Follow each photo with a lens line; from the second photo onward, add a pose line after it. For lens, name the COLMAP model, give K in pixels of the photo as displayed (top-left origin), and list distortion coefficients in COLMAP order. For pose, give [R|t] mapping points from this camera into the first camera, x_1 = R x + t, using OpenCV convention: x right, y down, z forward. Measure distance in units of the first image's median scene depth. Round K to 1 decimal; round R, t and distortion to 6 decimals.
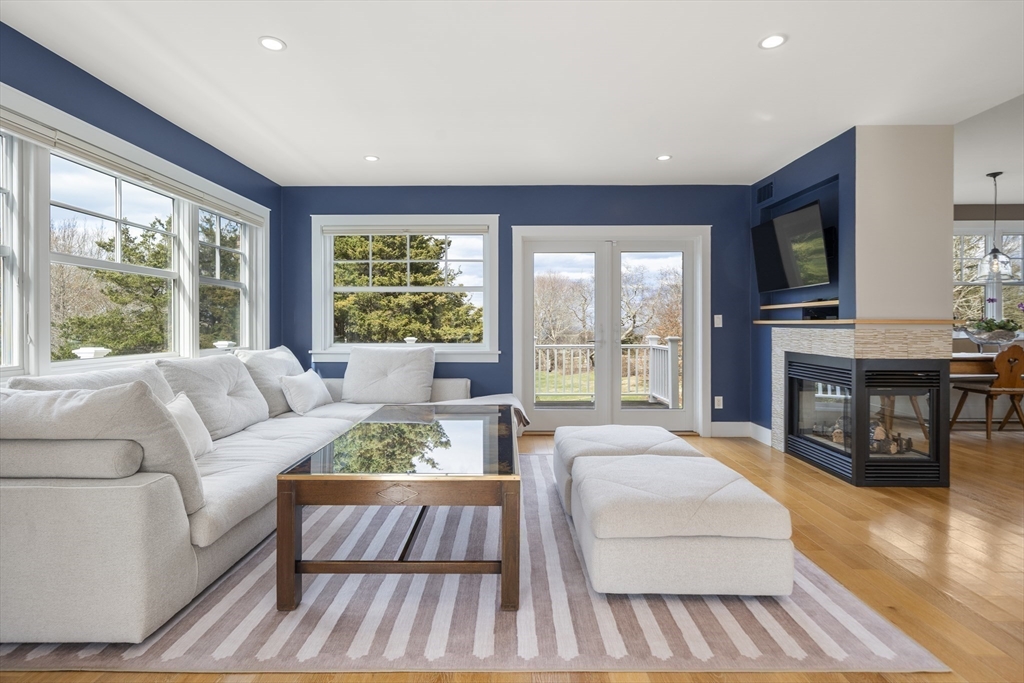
lens RADIAL K [[503.9, 0, 508.8], [0, 503.9, 327.0], [0, 0, 1]] dist [0.001122, 0.000797]
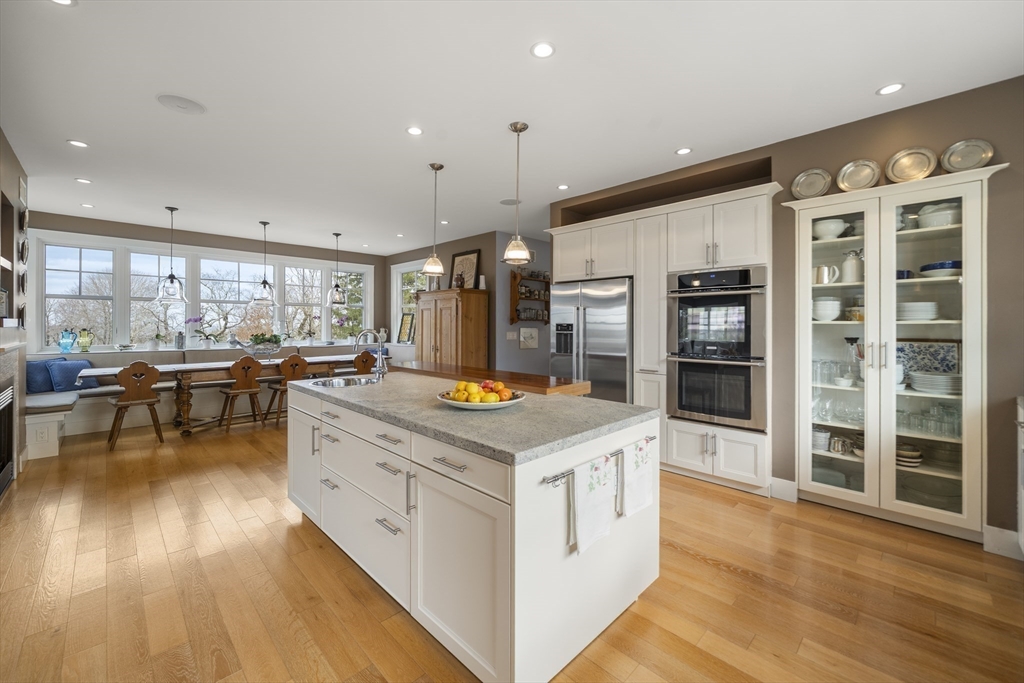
lens RADIAL K [[405.6, 0, 507.7], [0, 405.6, 335.8], [0, 0, 1]] dist [-0.003229, -0.000144]
pose [[0.705363, -0.015685, 0.708673, 1.001455], [-0.000819, 0.999736, 0.022943, -0.044393], [-0.708846, -0.016764, 0.705164, -0.211332]]
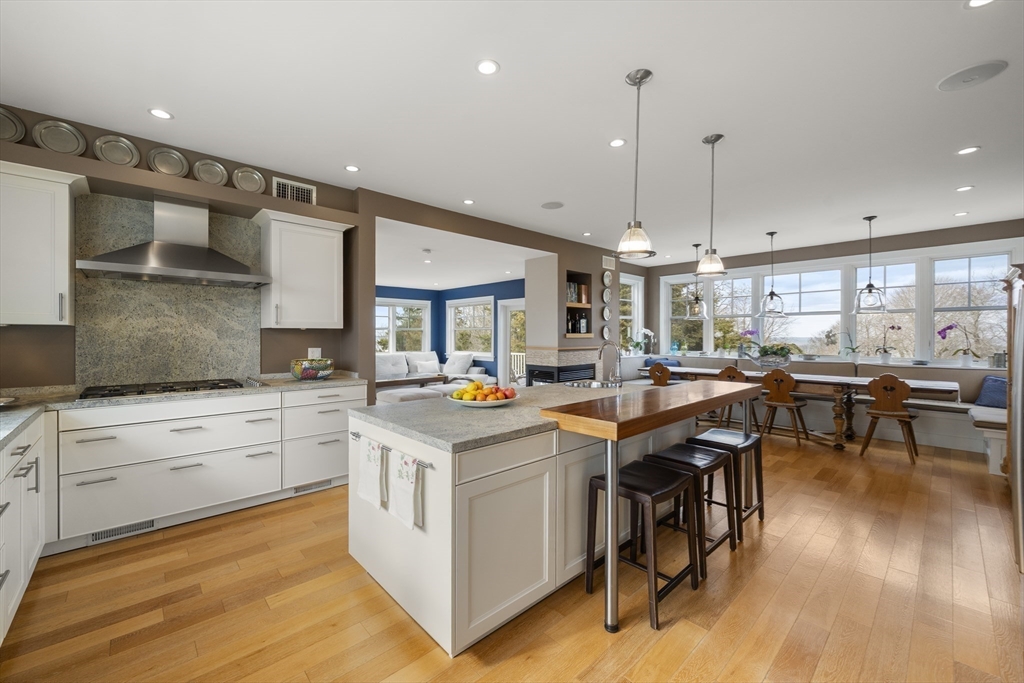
lens RADIAL K [[405.6, 0, 507.7], [0, 405.6, 335.8], [0, 0, 1]] dist [-0.003229, -0.000144]
pose [[0.685965, 0.003131, -0.727628, 1.473854], [-0.005868, 0.999982, -0.001229, -0.045372], [0.727611, 0.005113, 0.685971, -0.216276]]
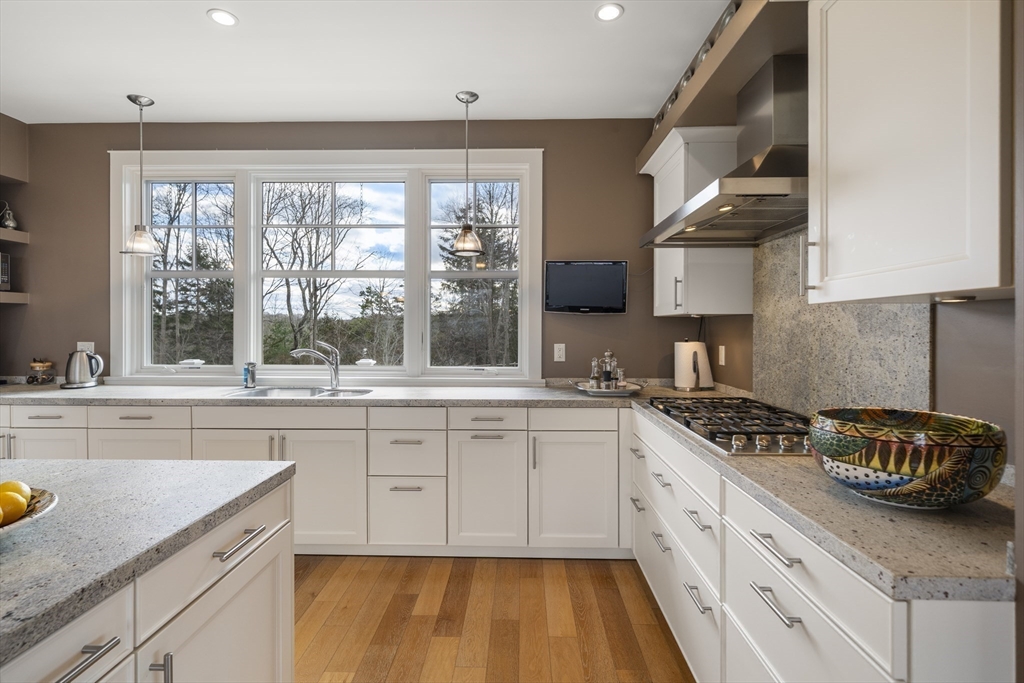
lens RADIAL K [[503.9, 0, 508.8], [0, 503.9, 327.0], [0, 0, 1]] dist [0.001122, 0.000797]
pose [[-0.999788, 0.001778, 0.020535, 1.032601], [0.001825, 0.999996, 0.002308, -0.044685], [-0.020531, 0.002345, -0.999786, 0.146754]]
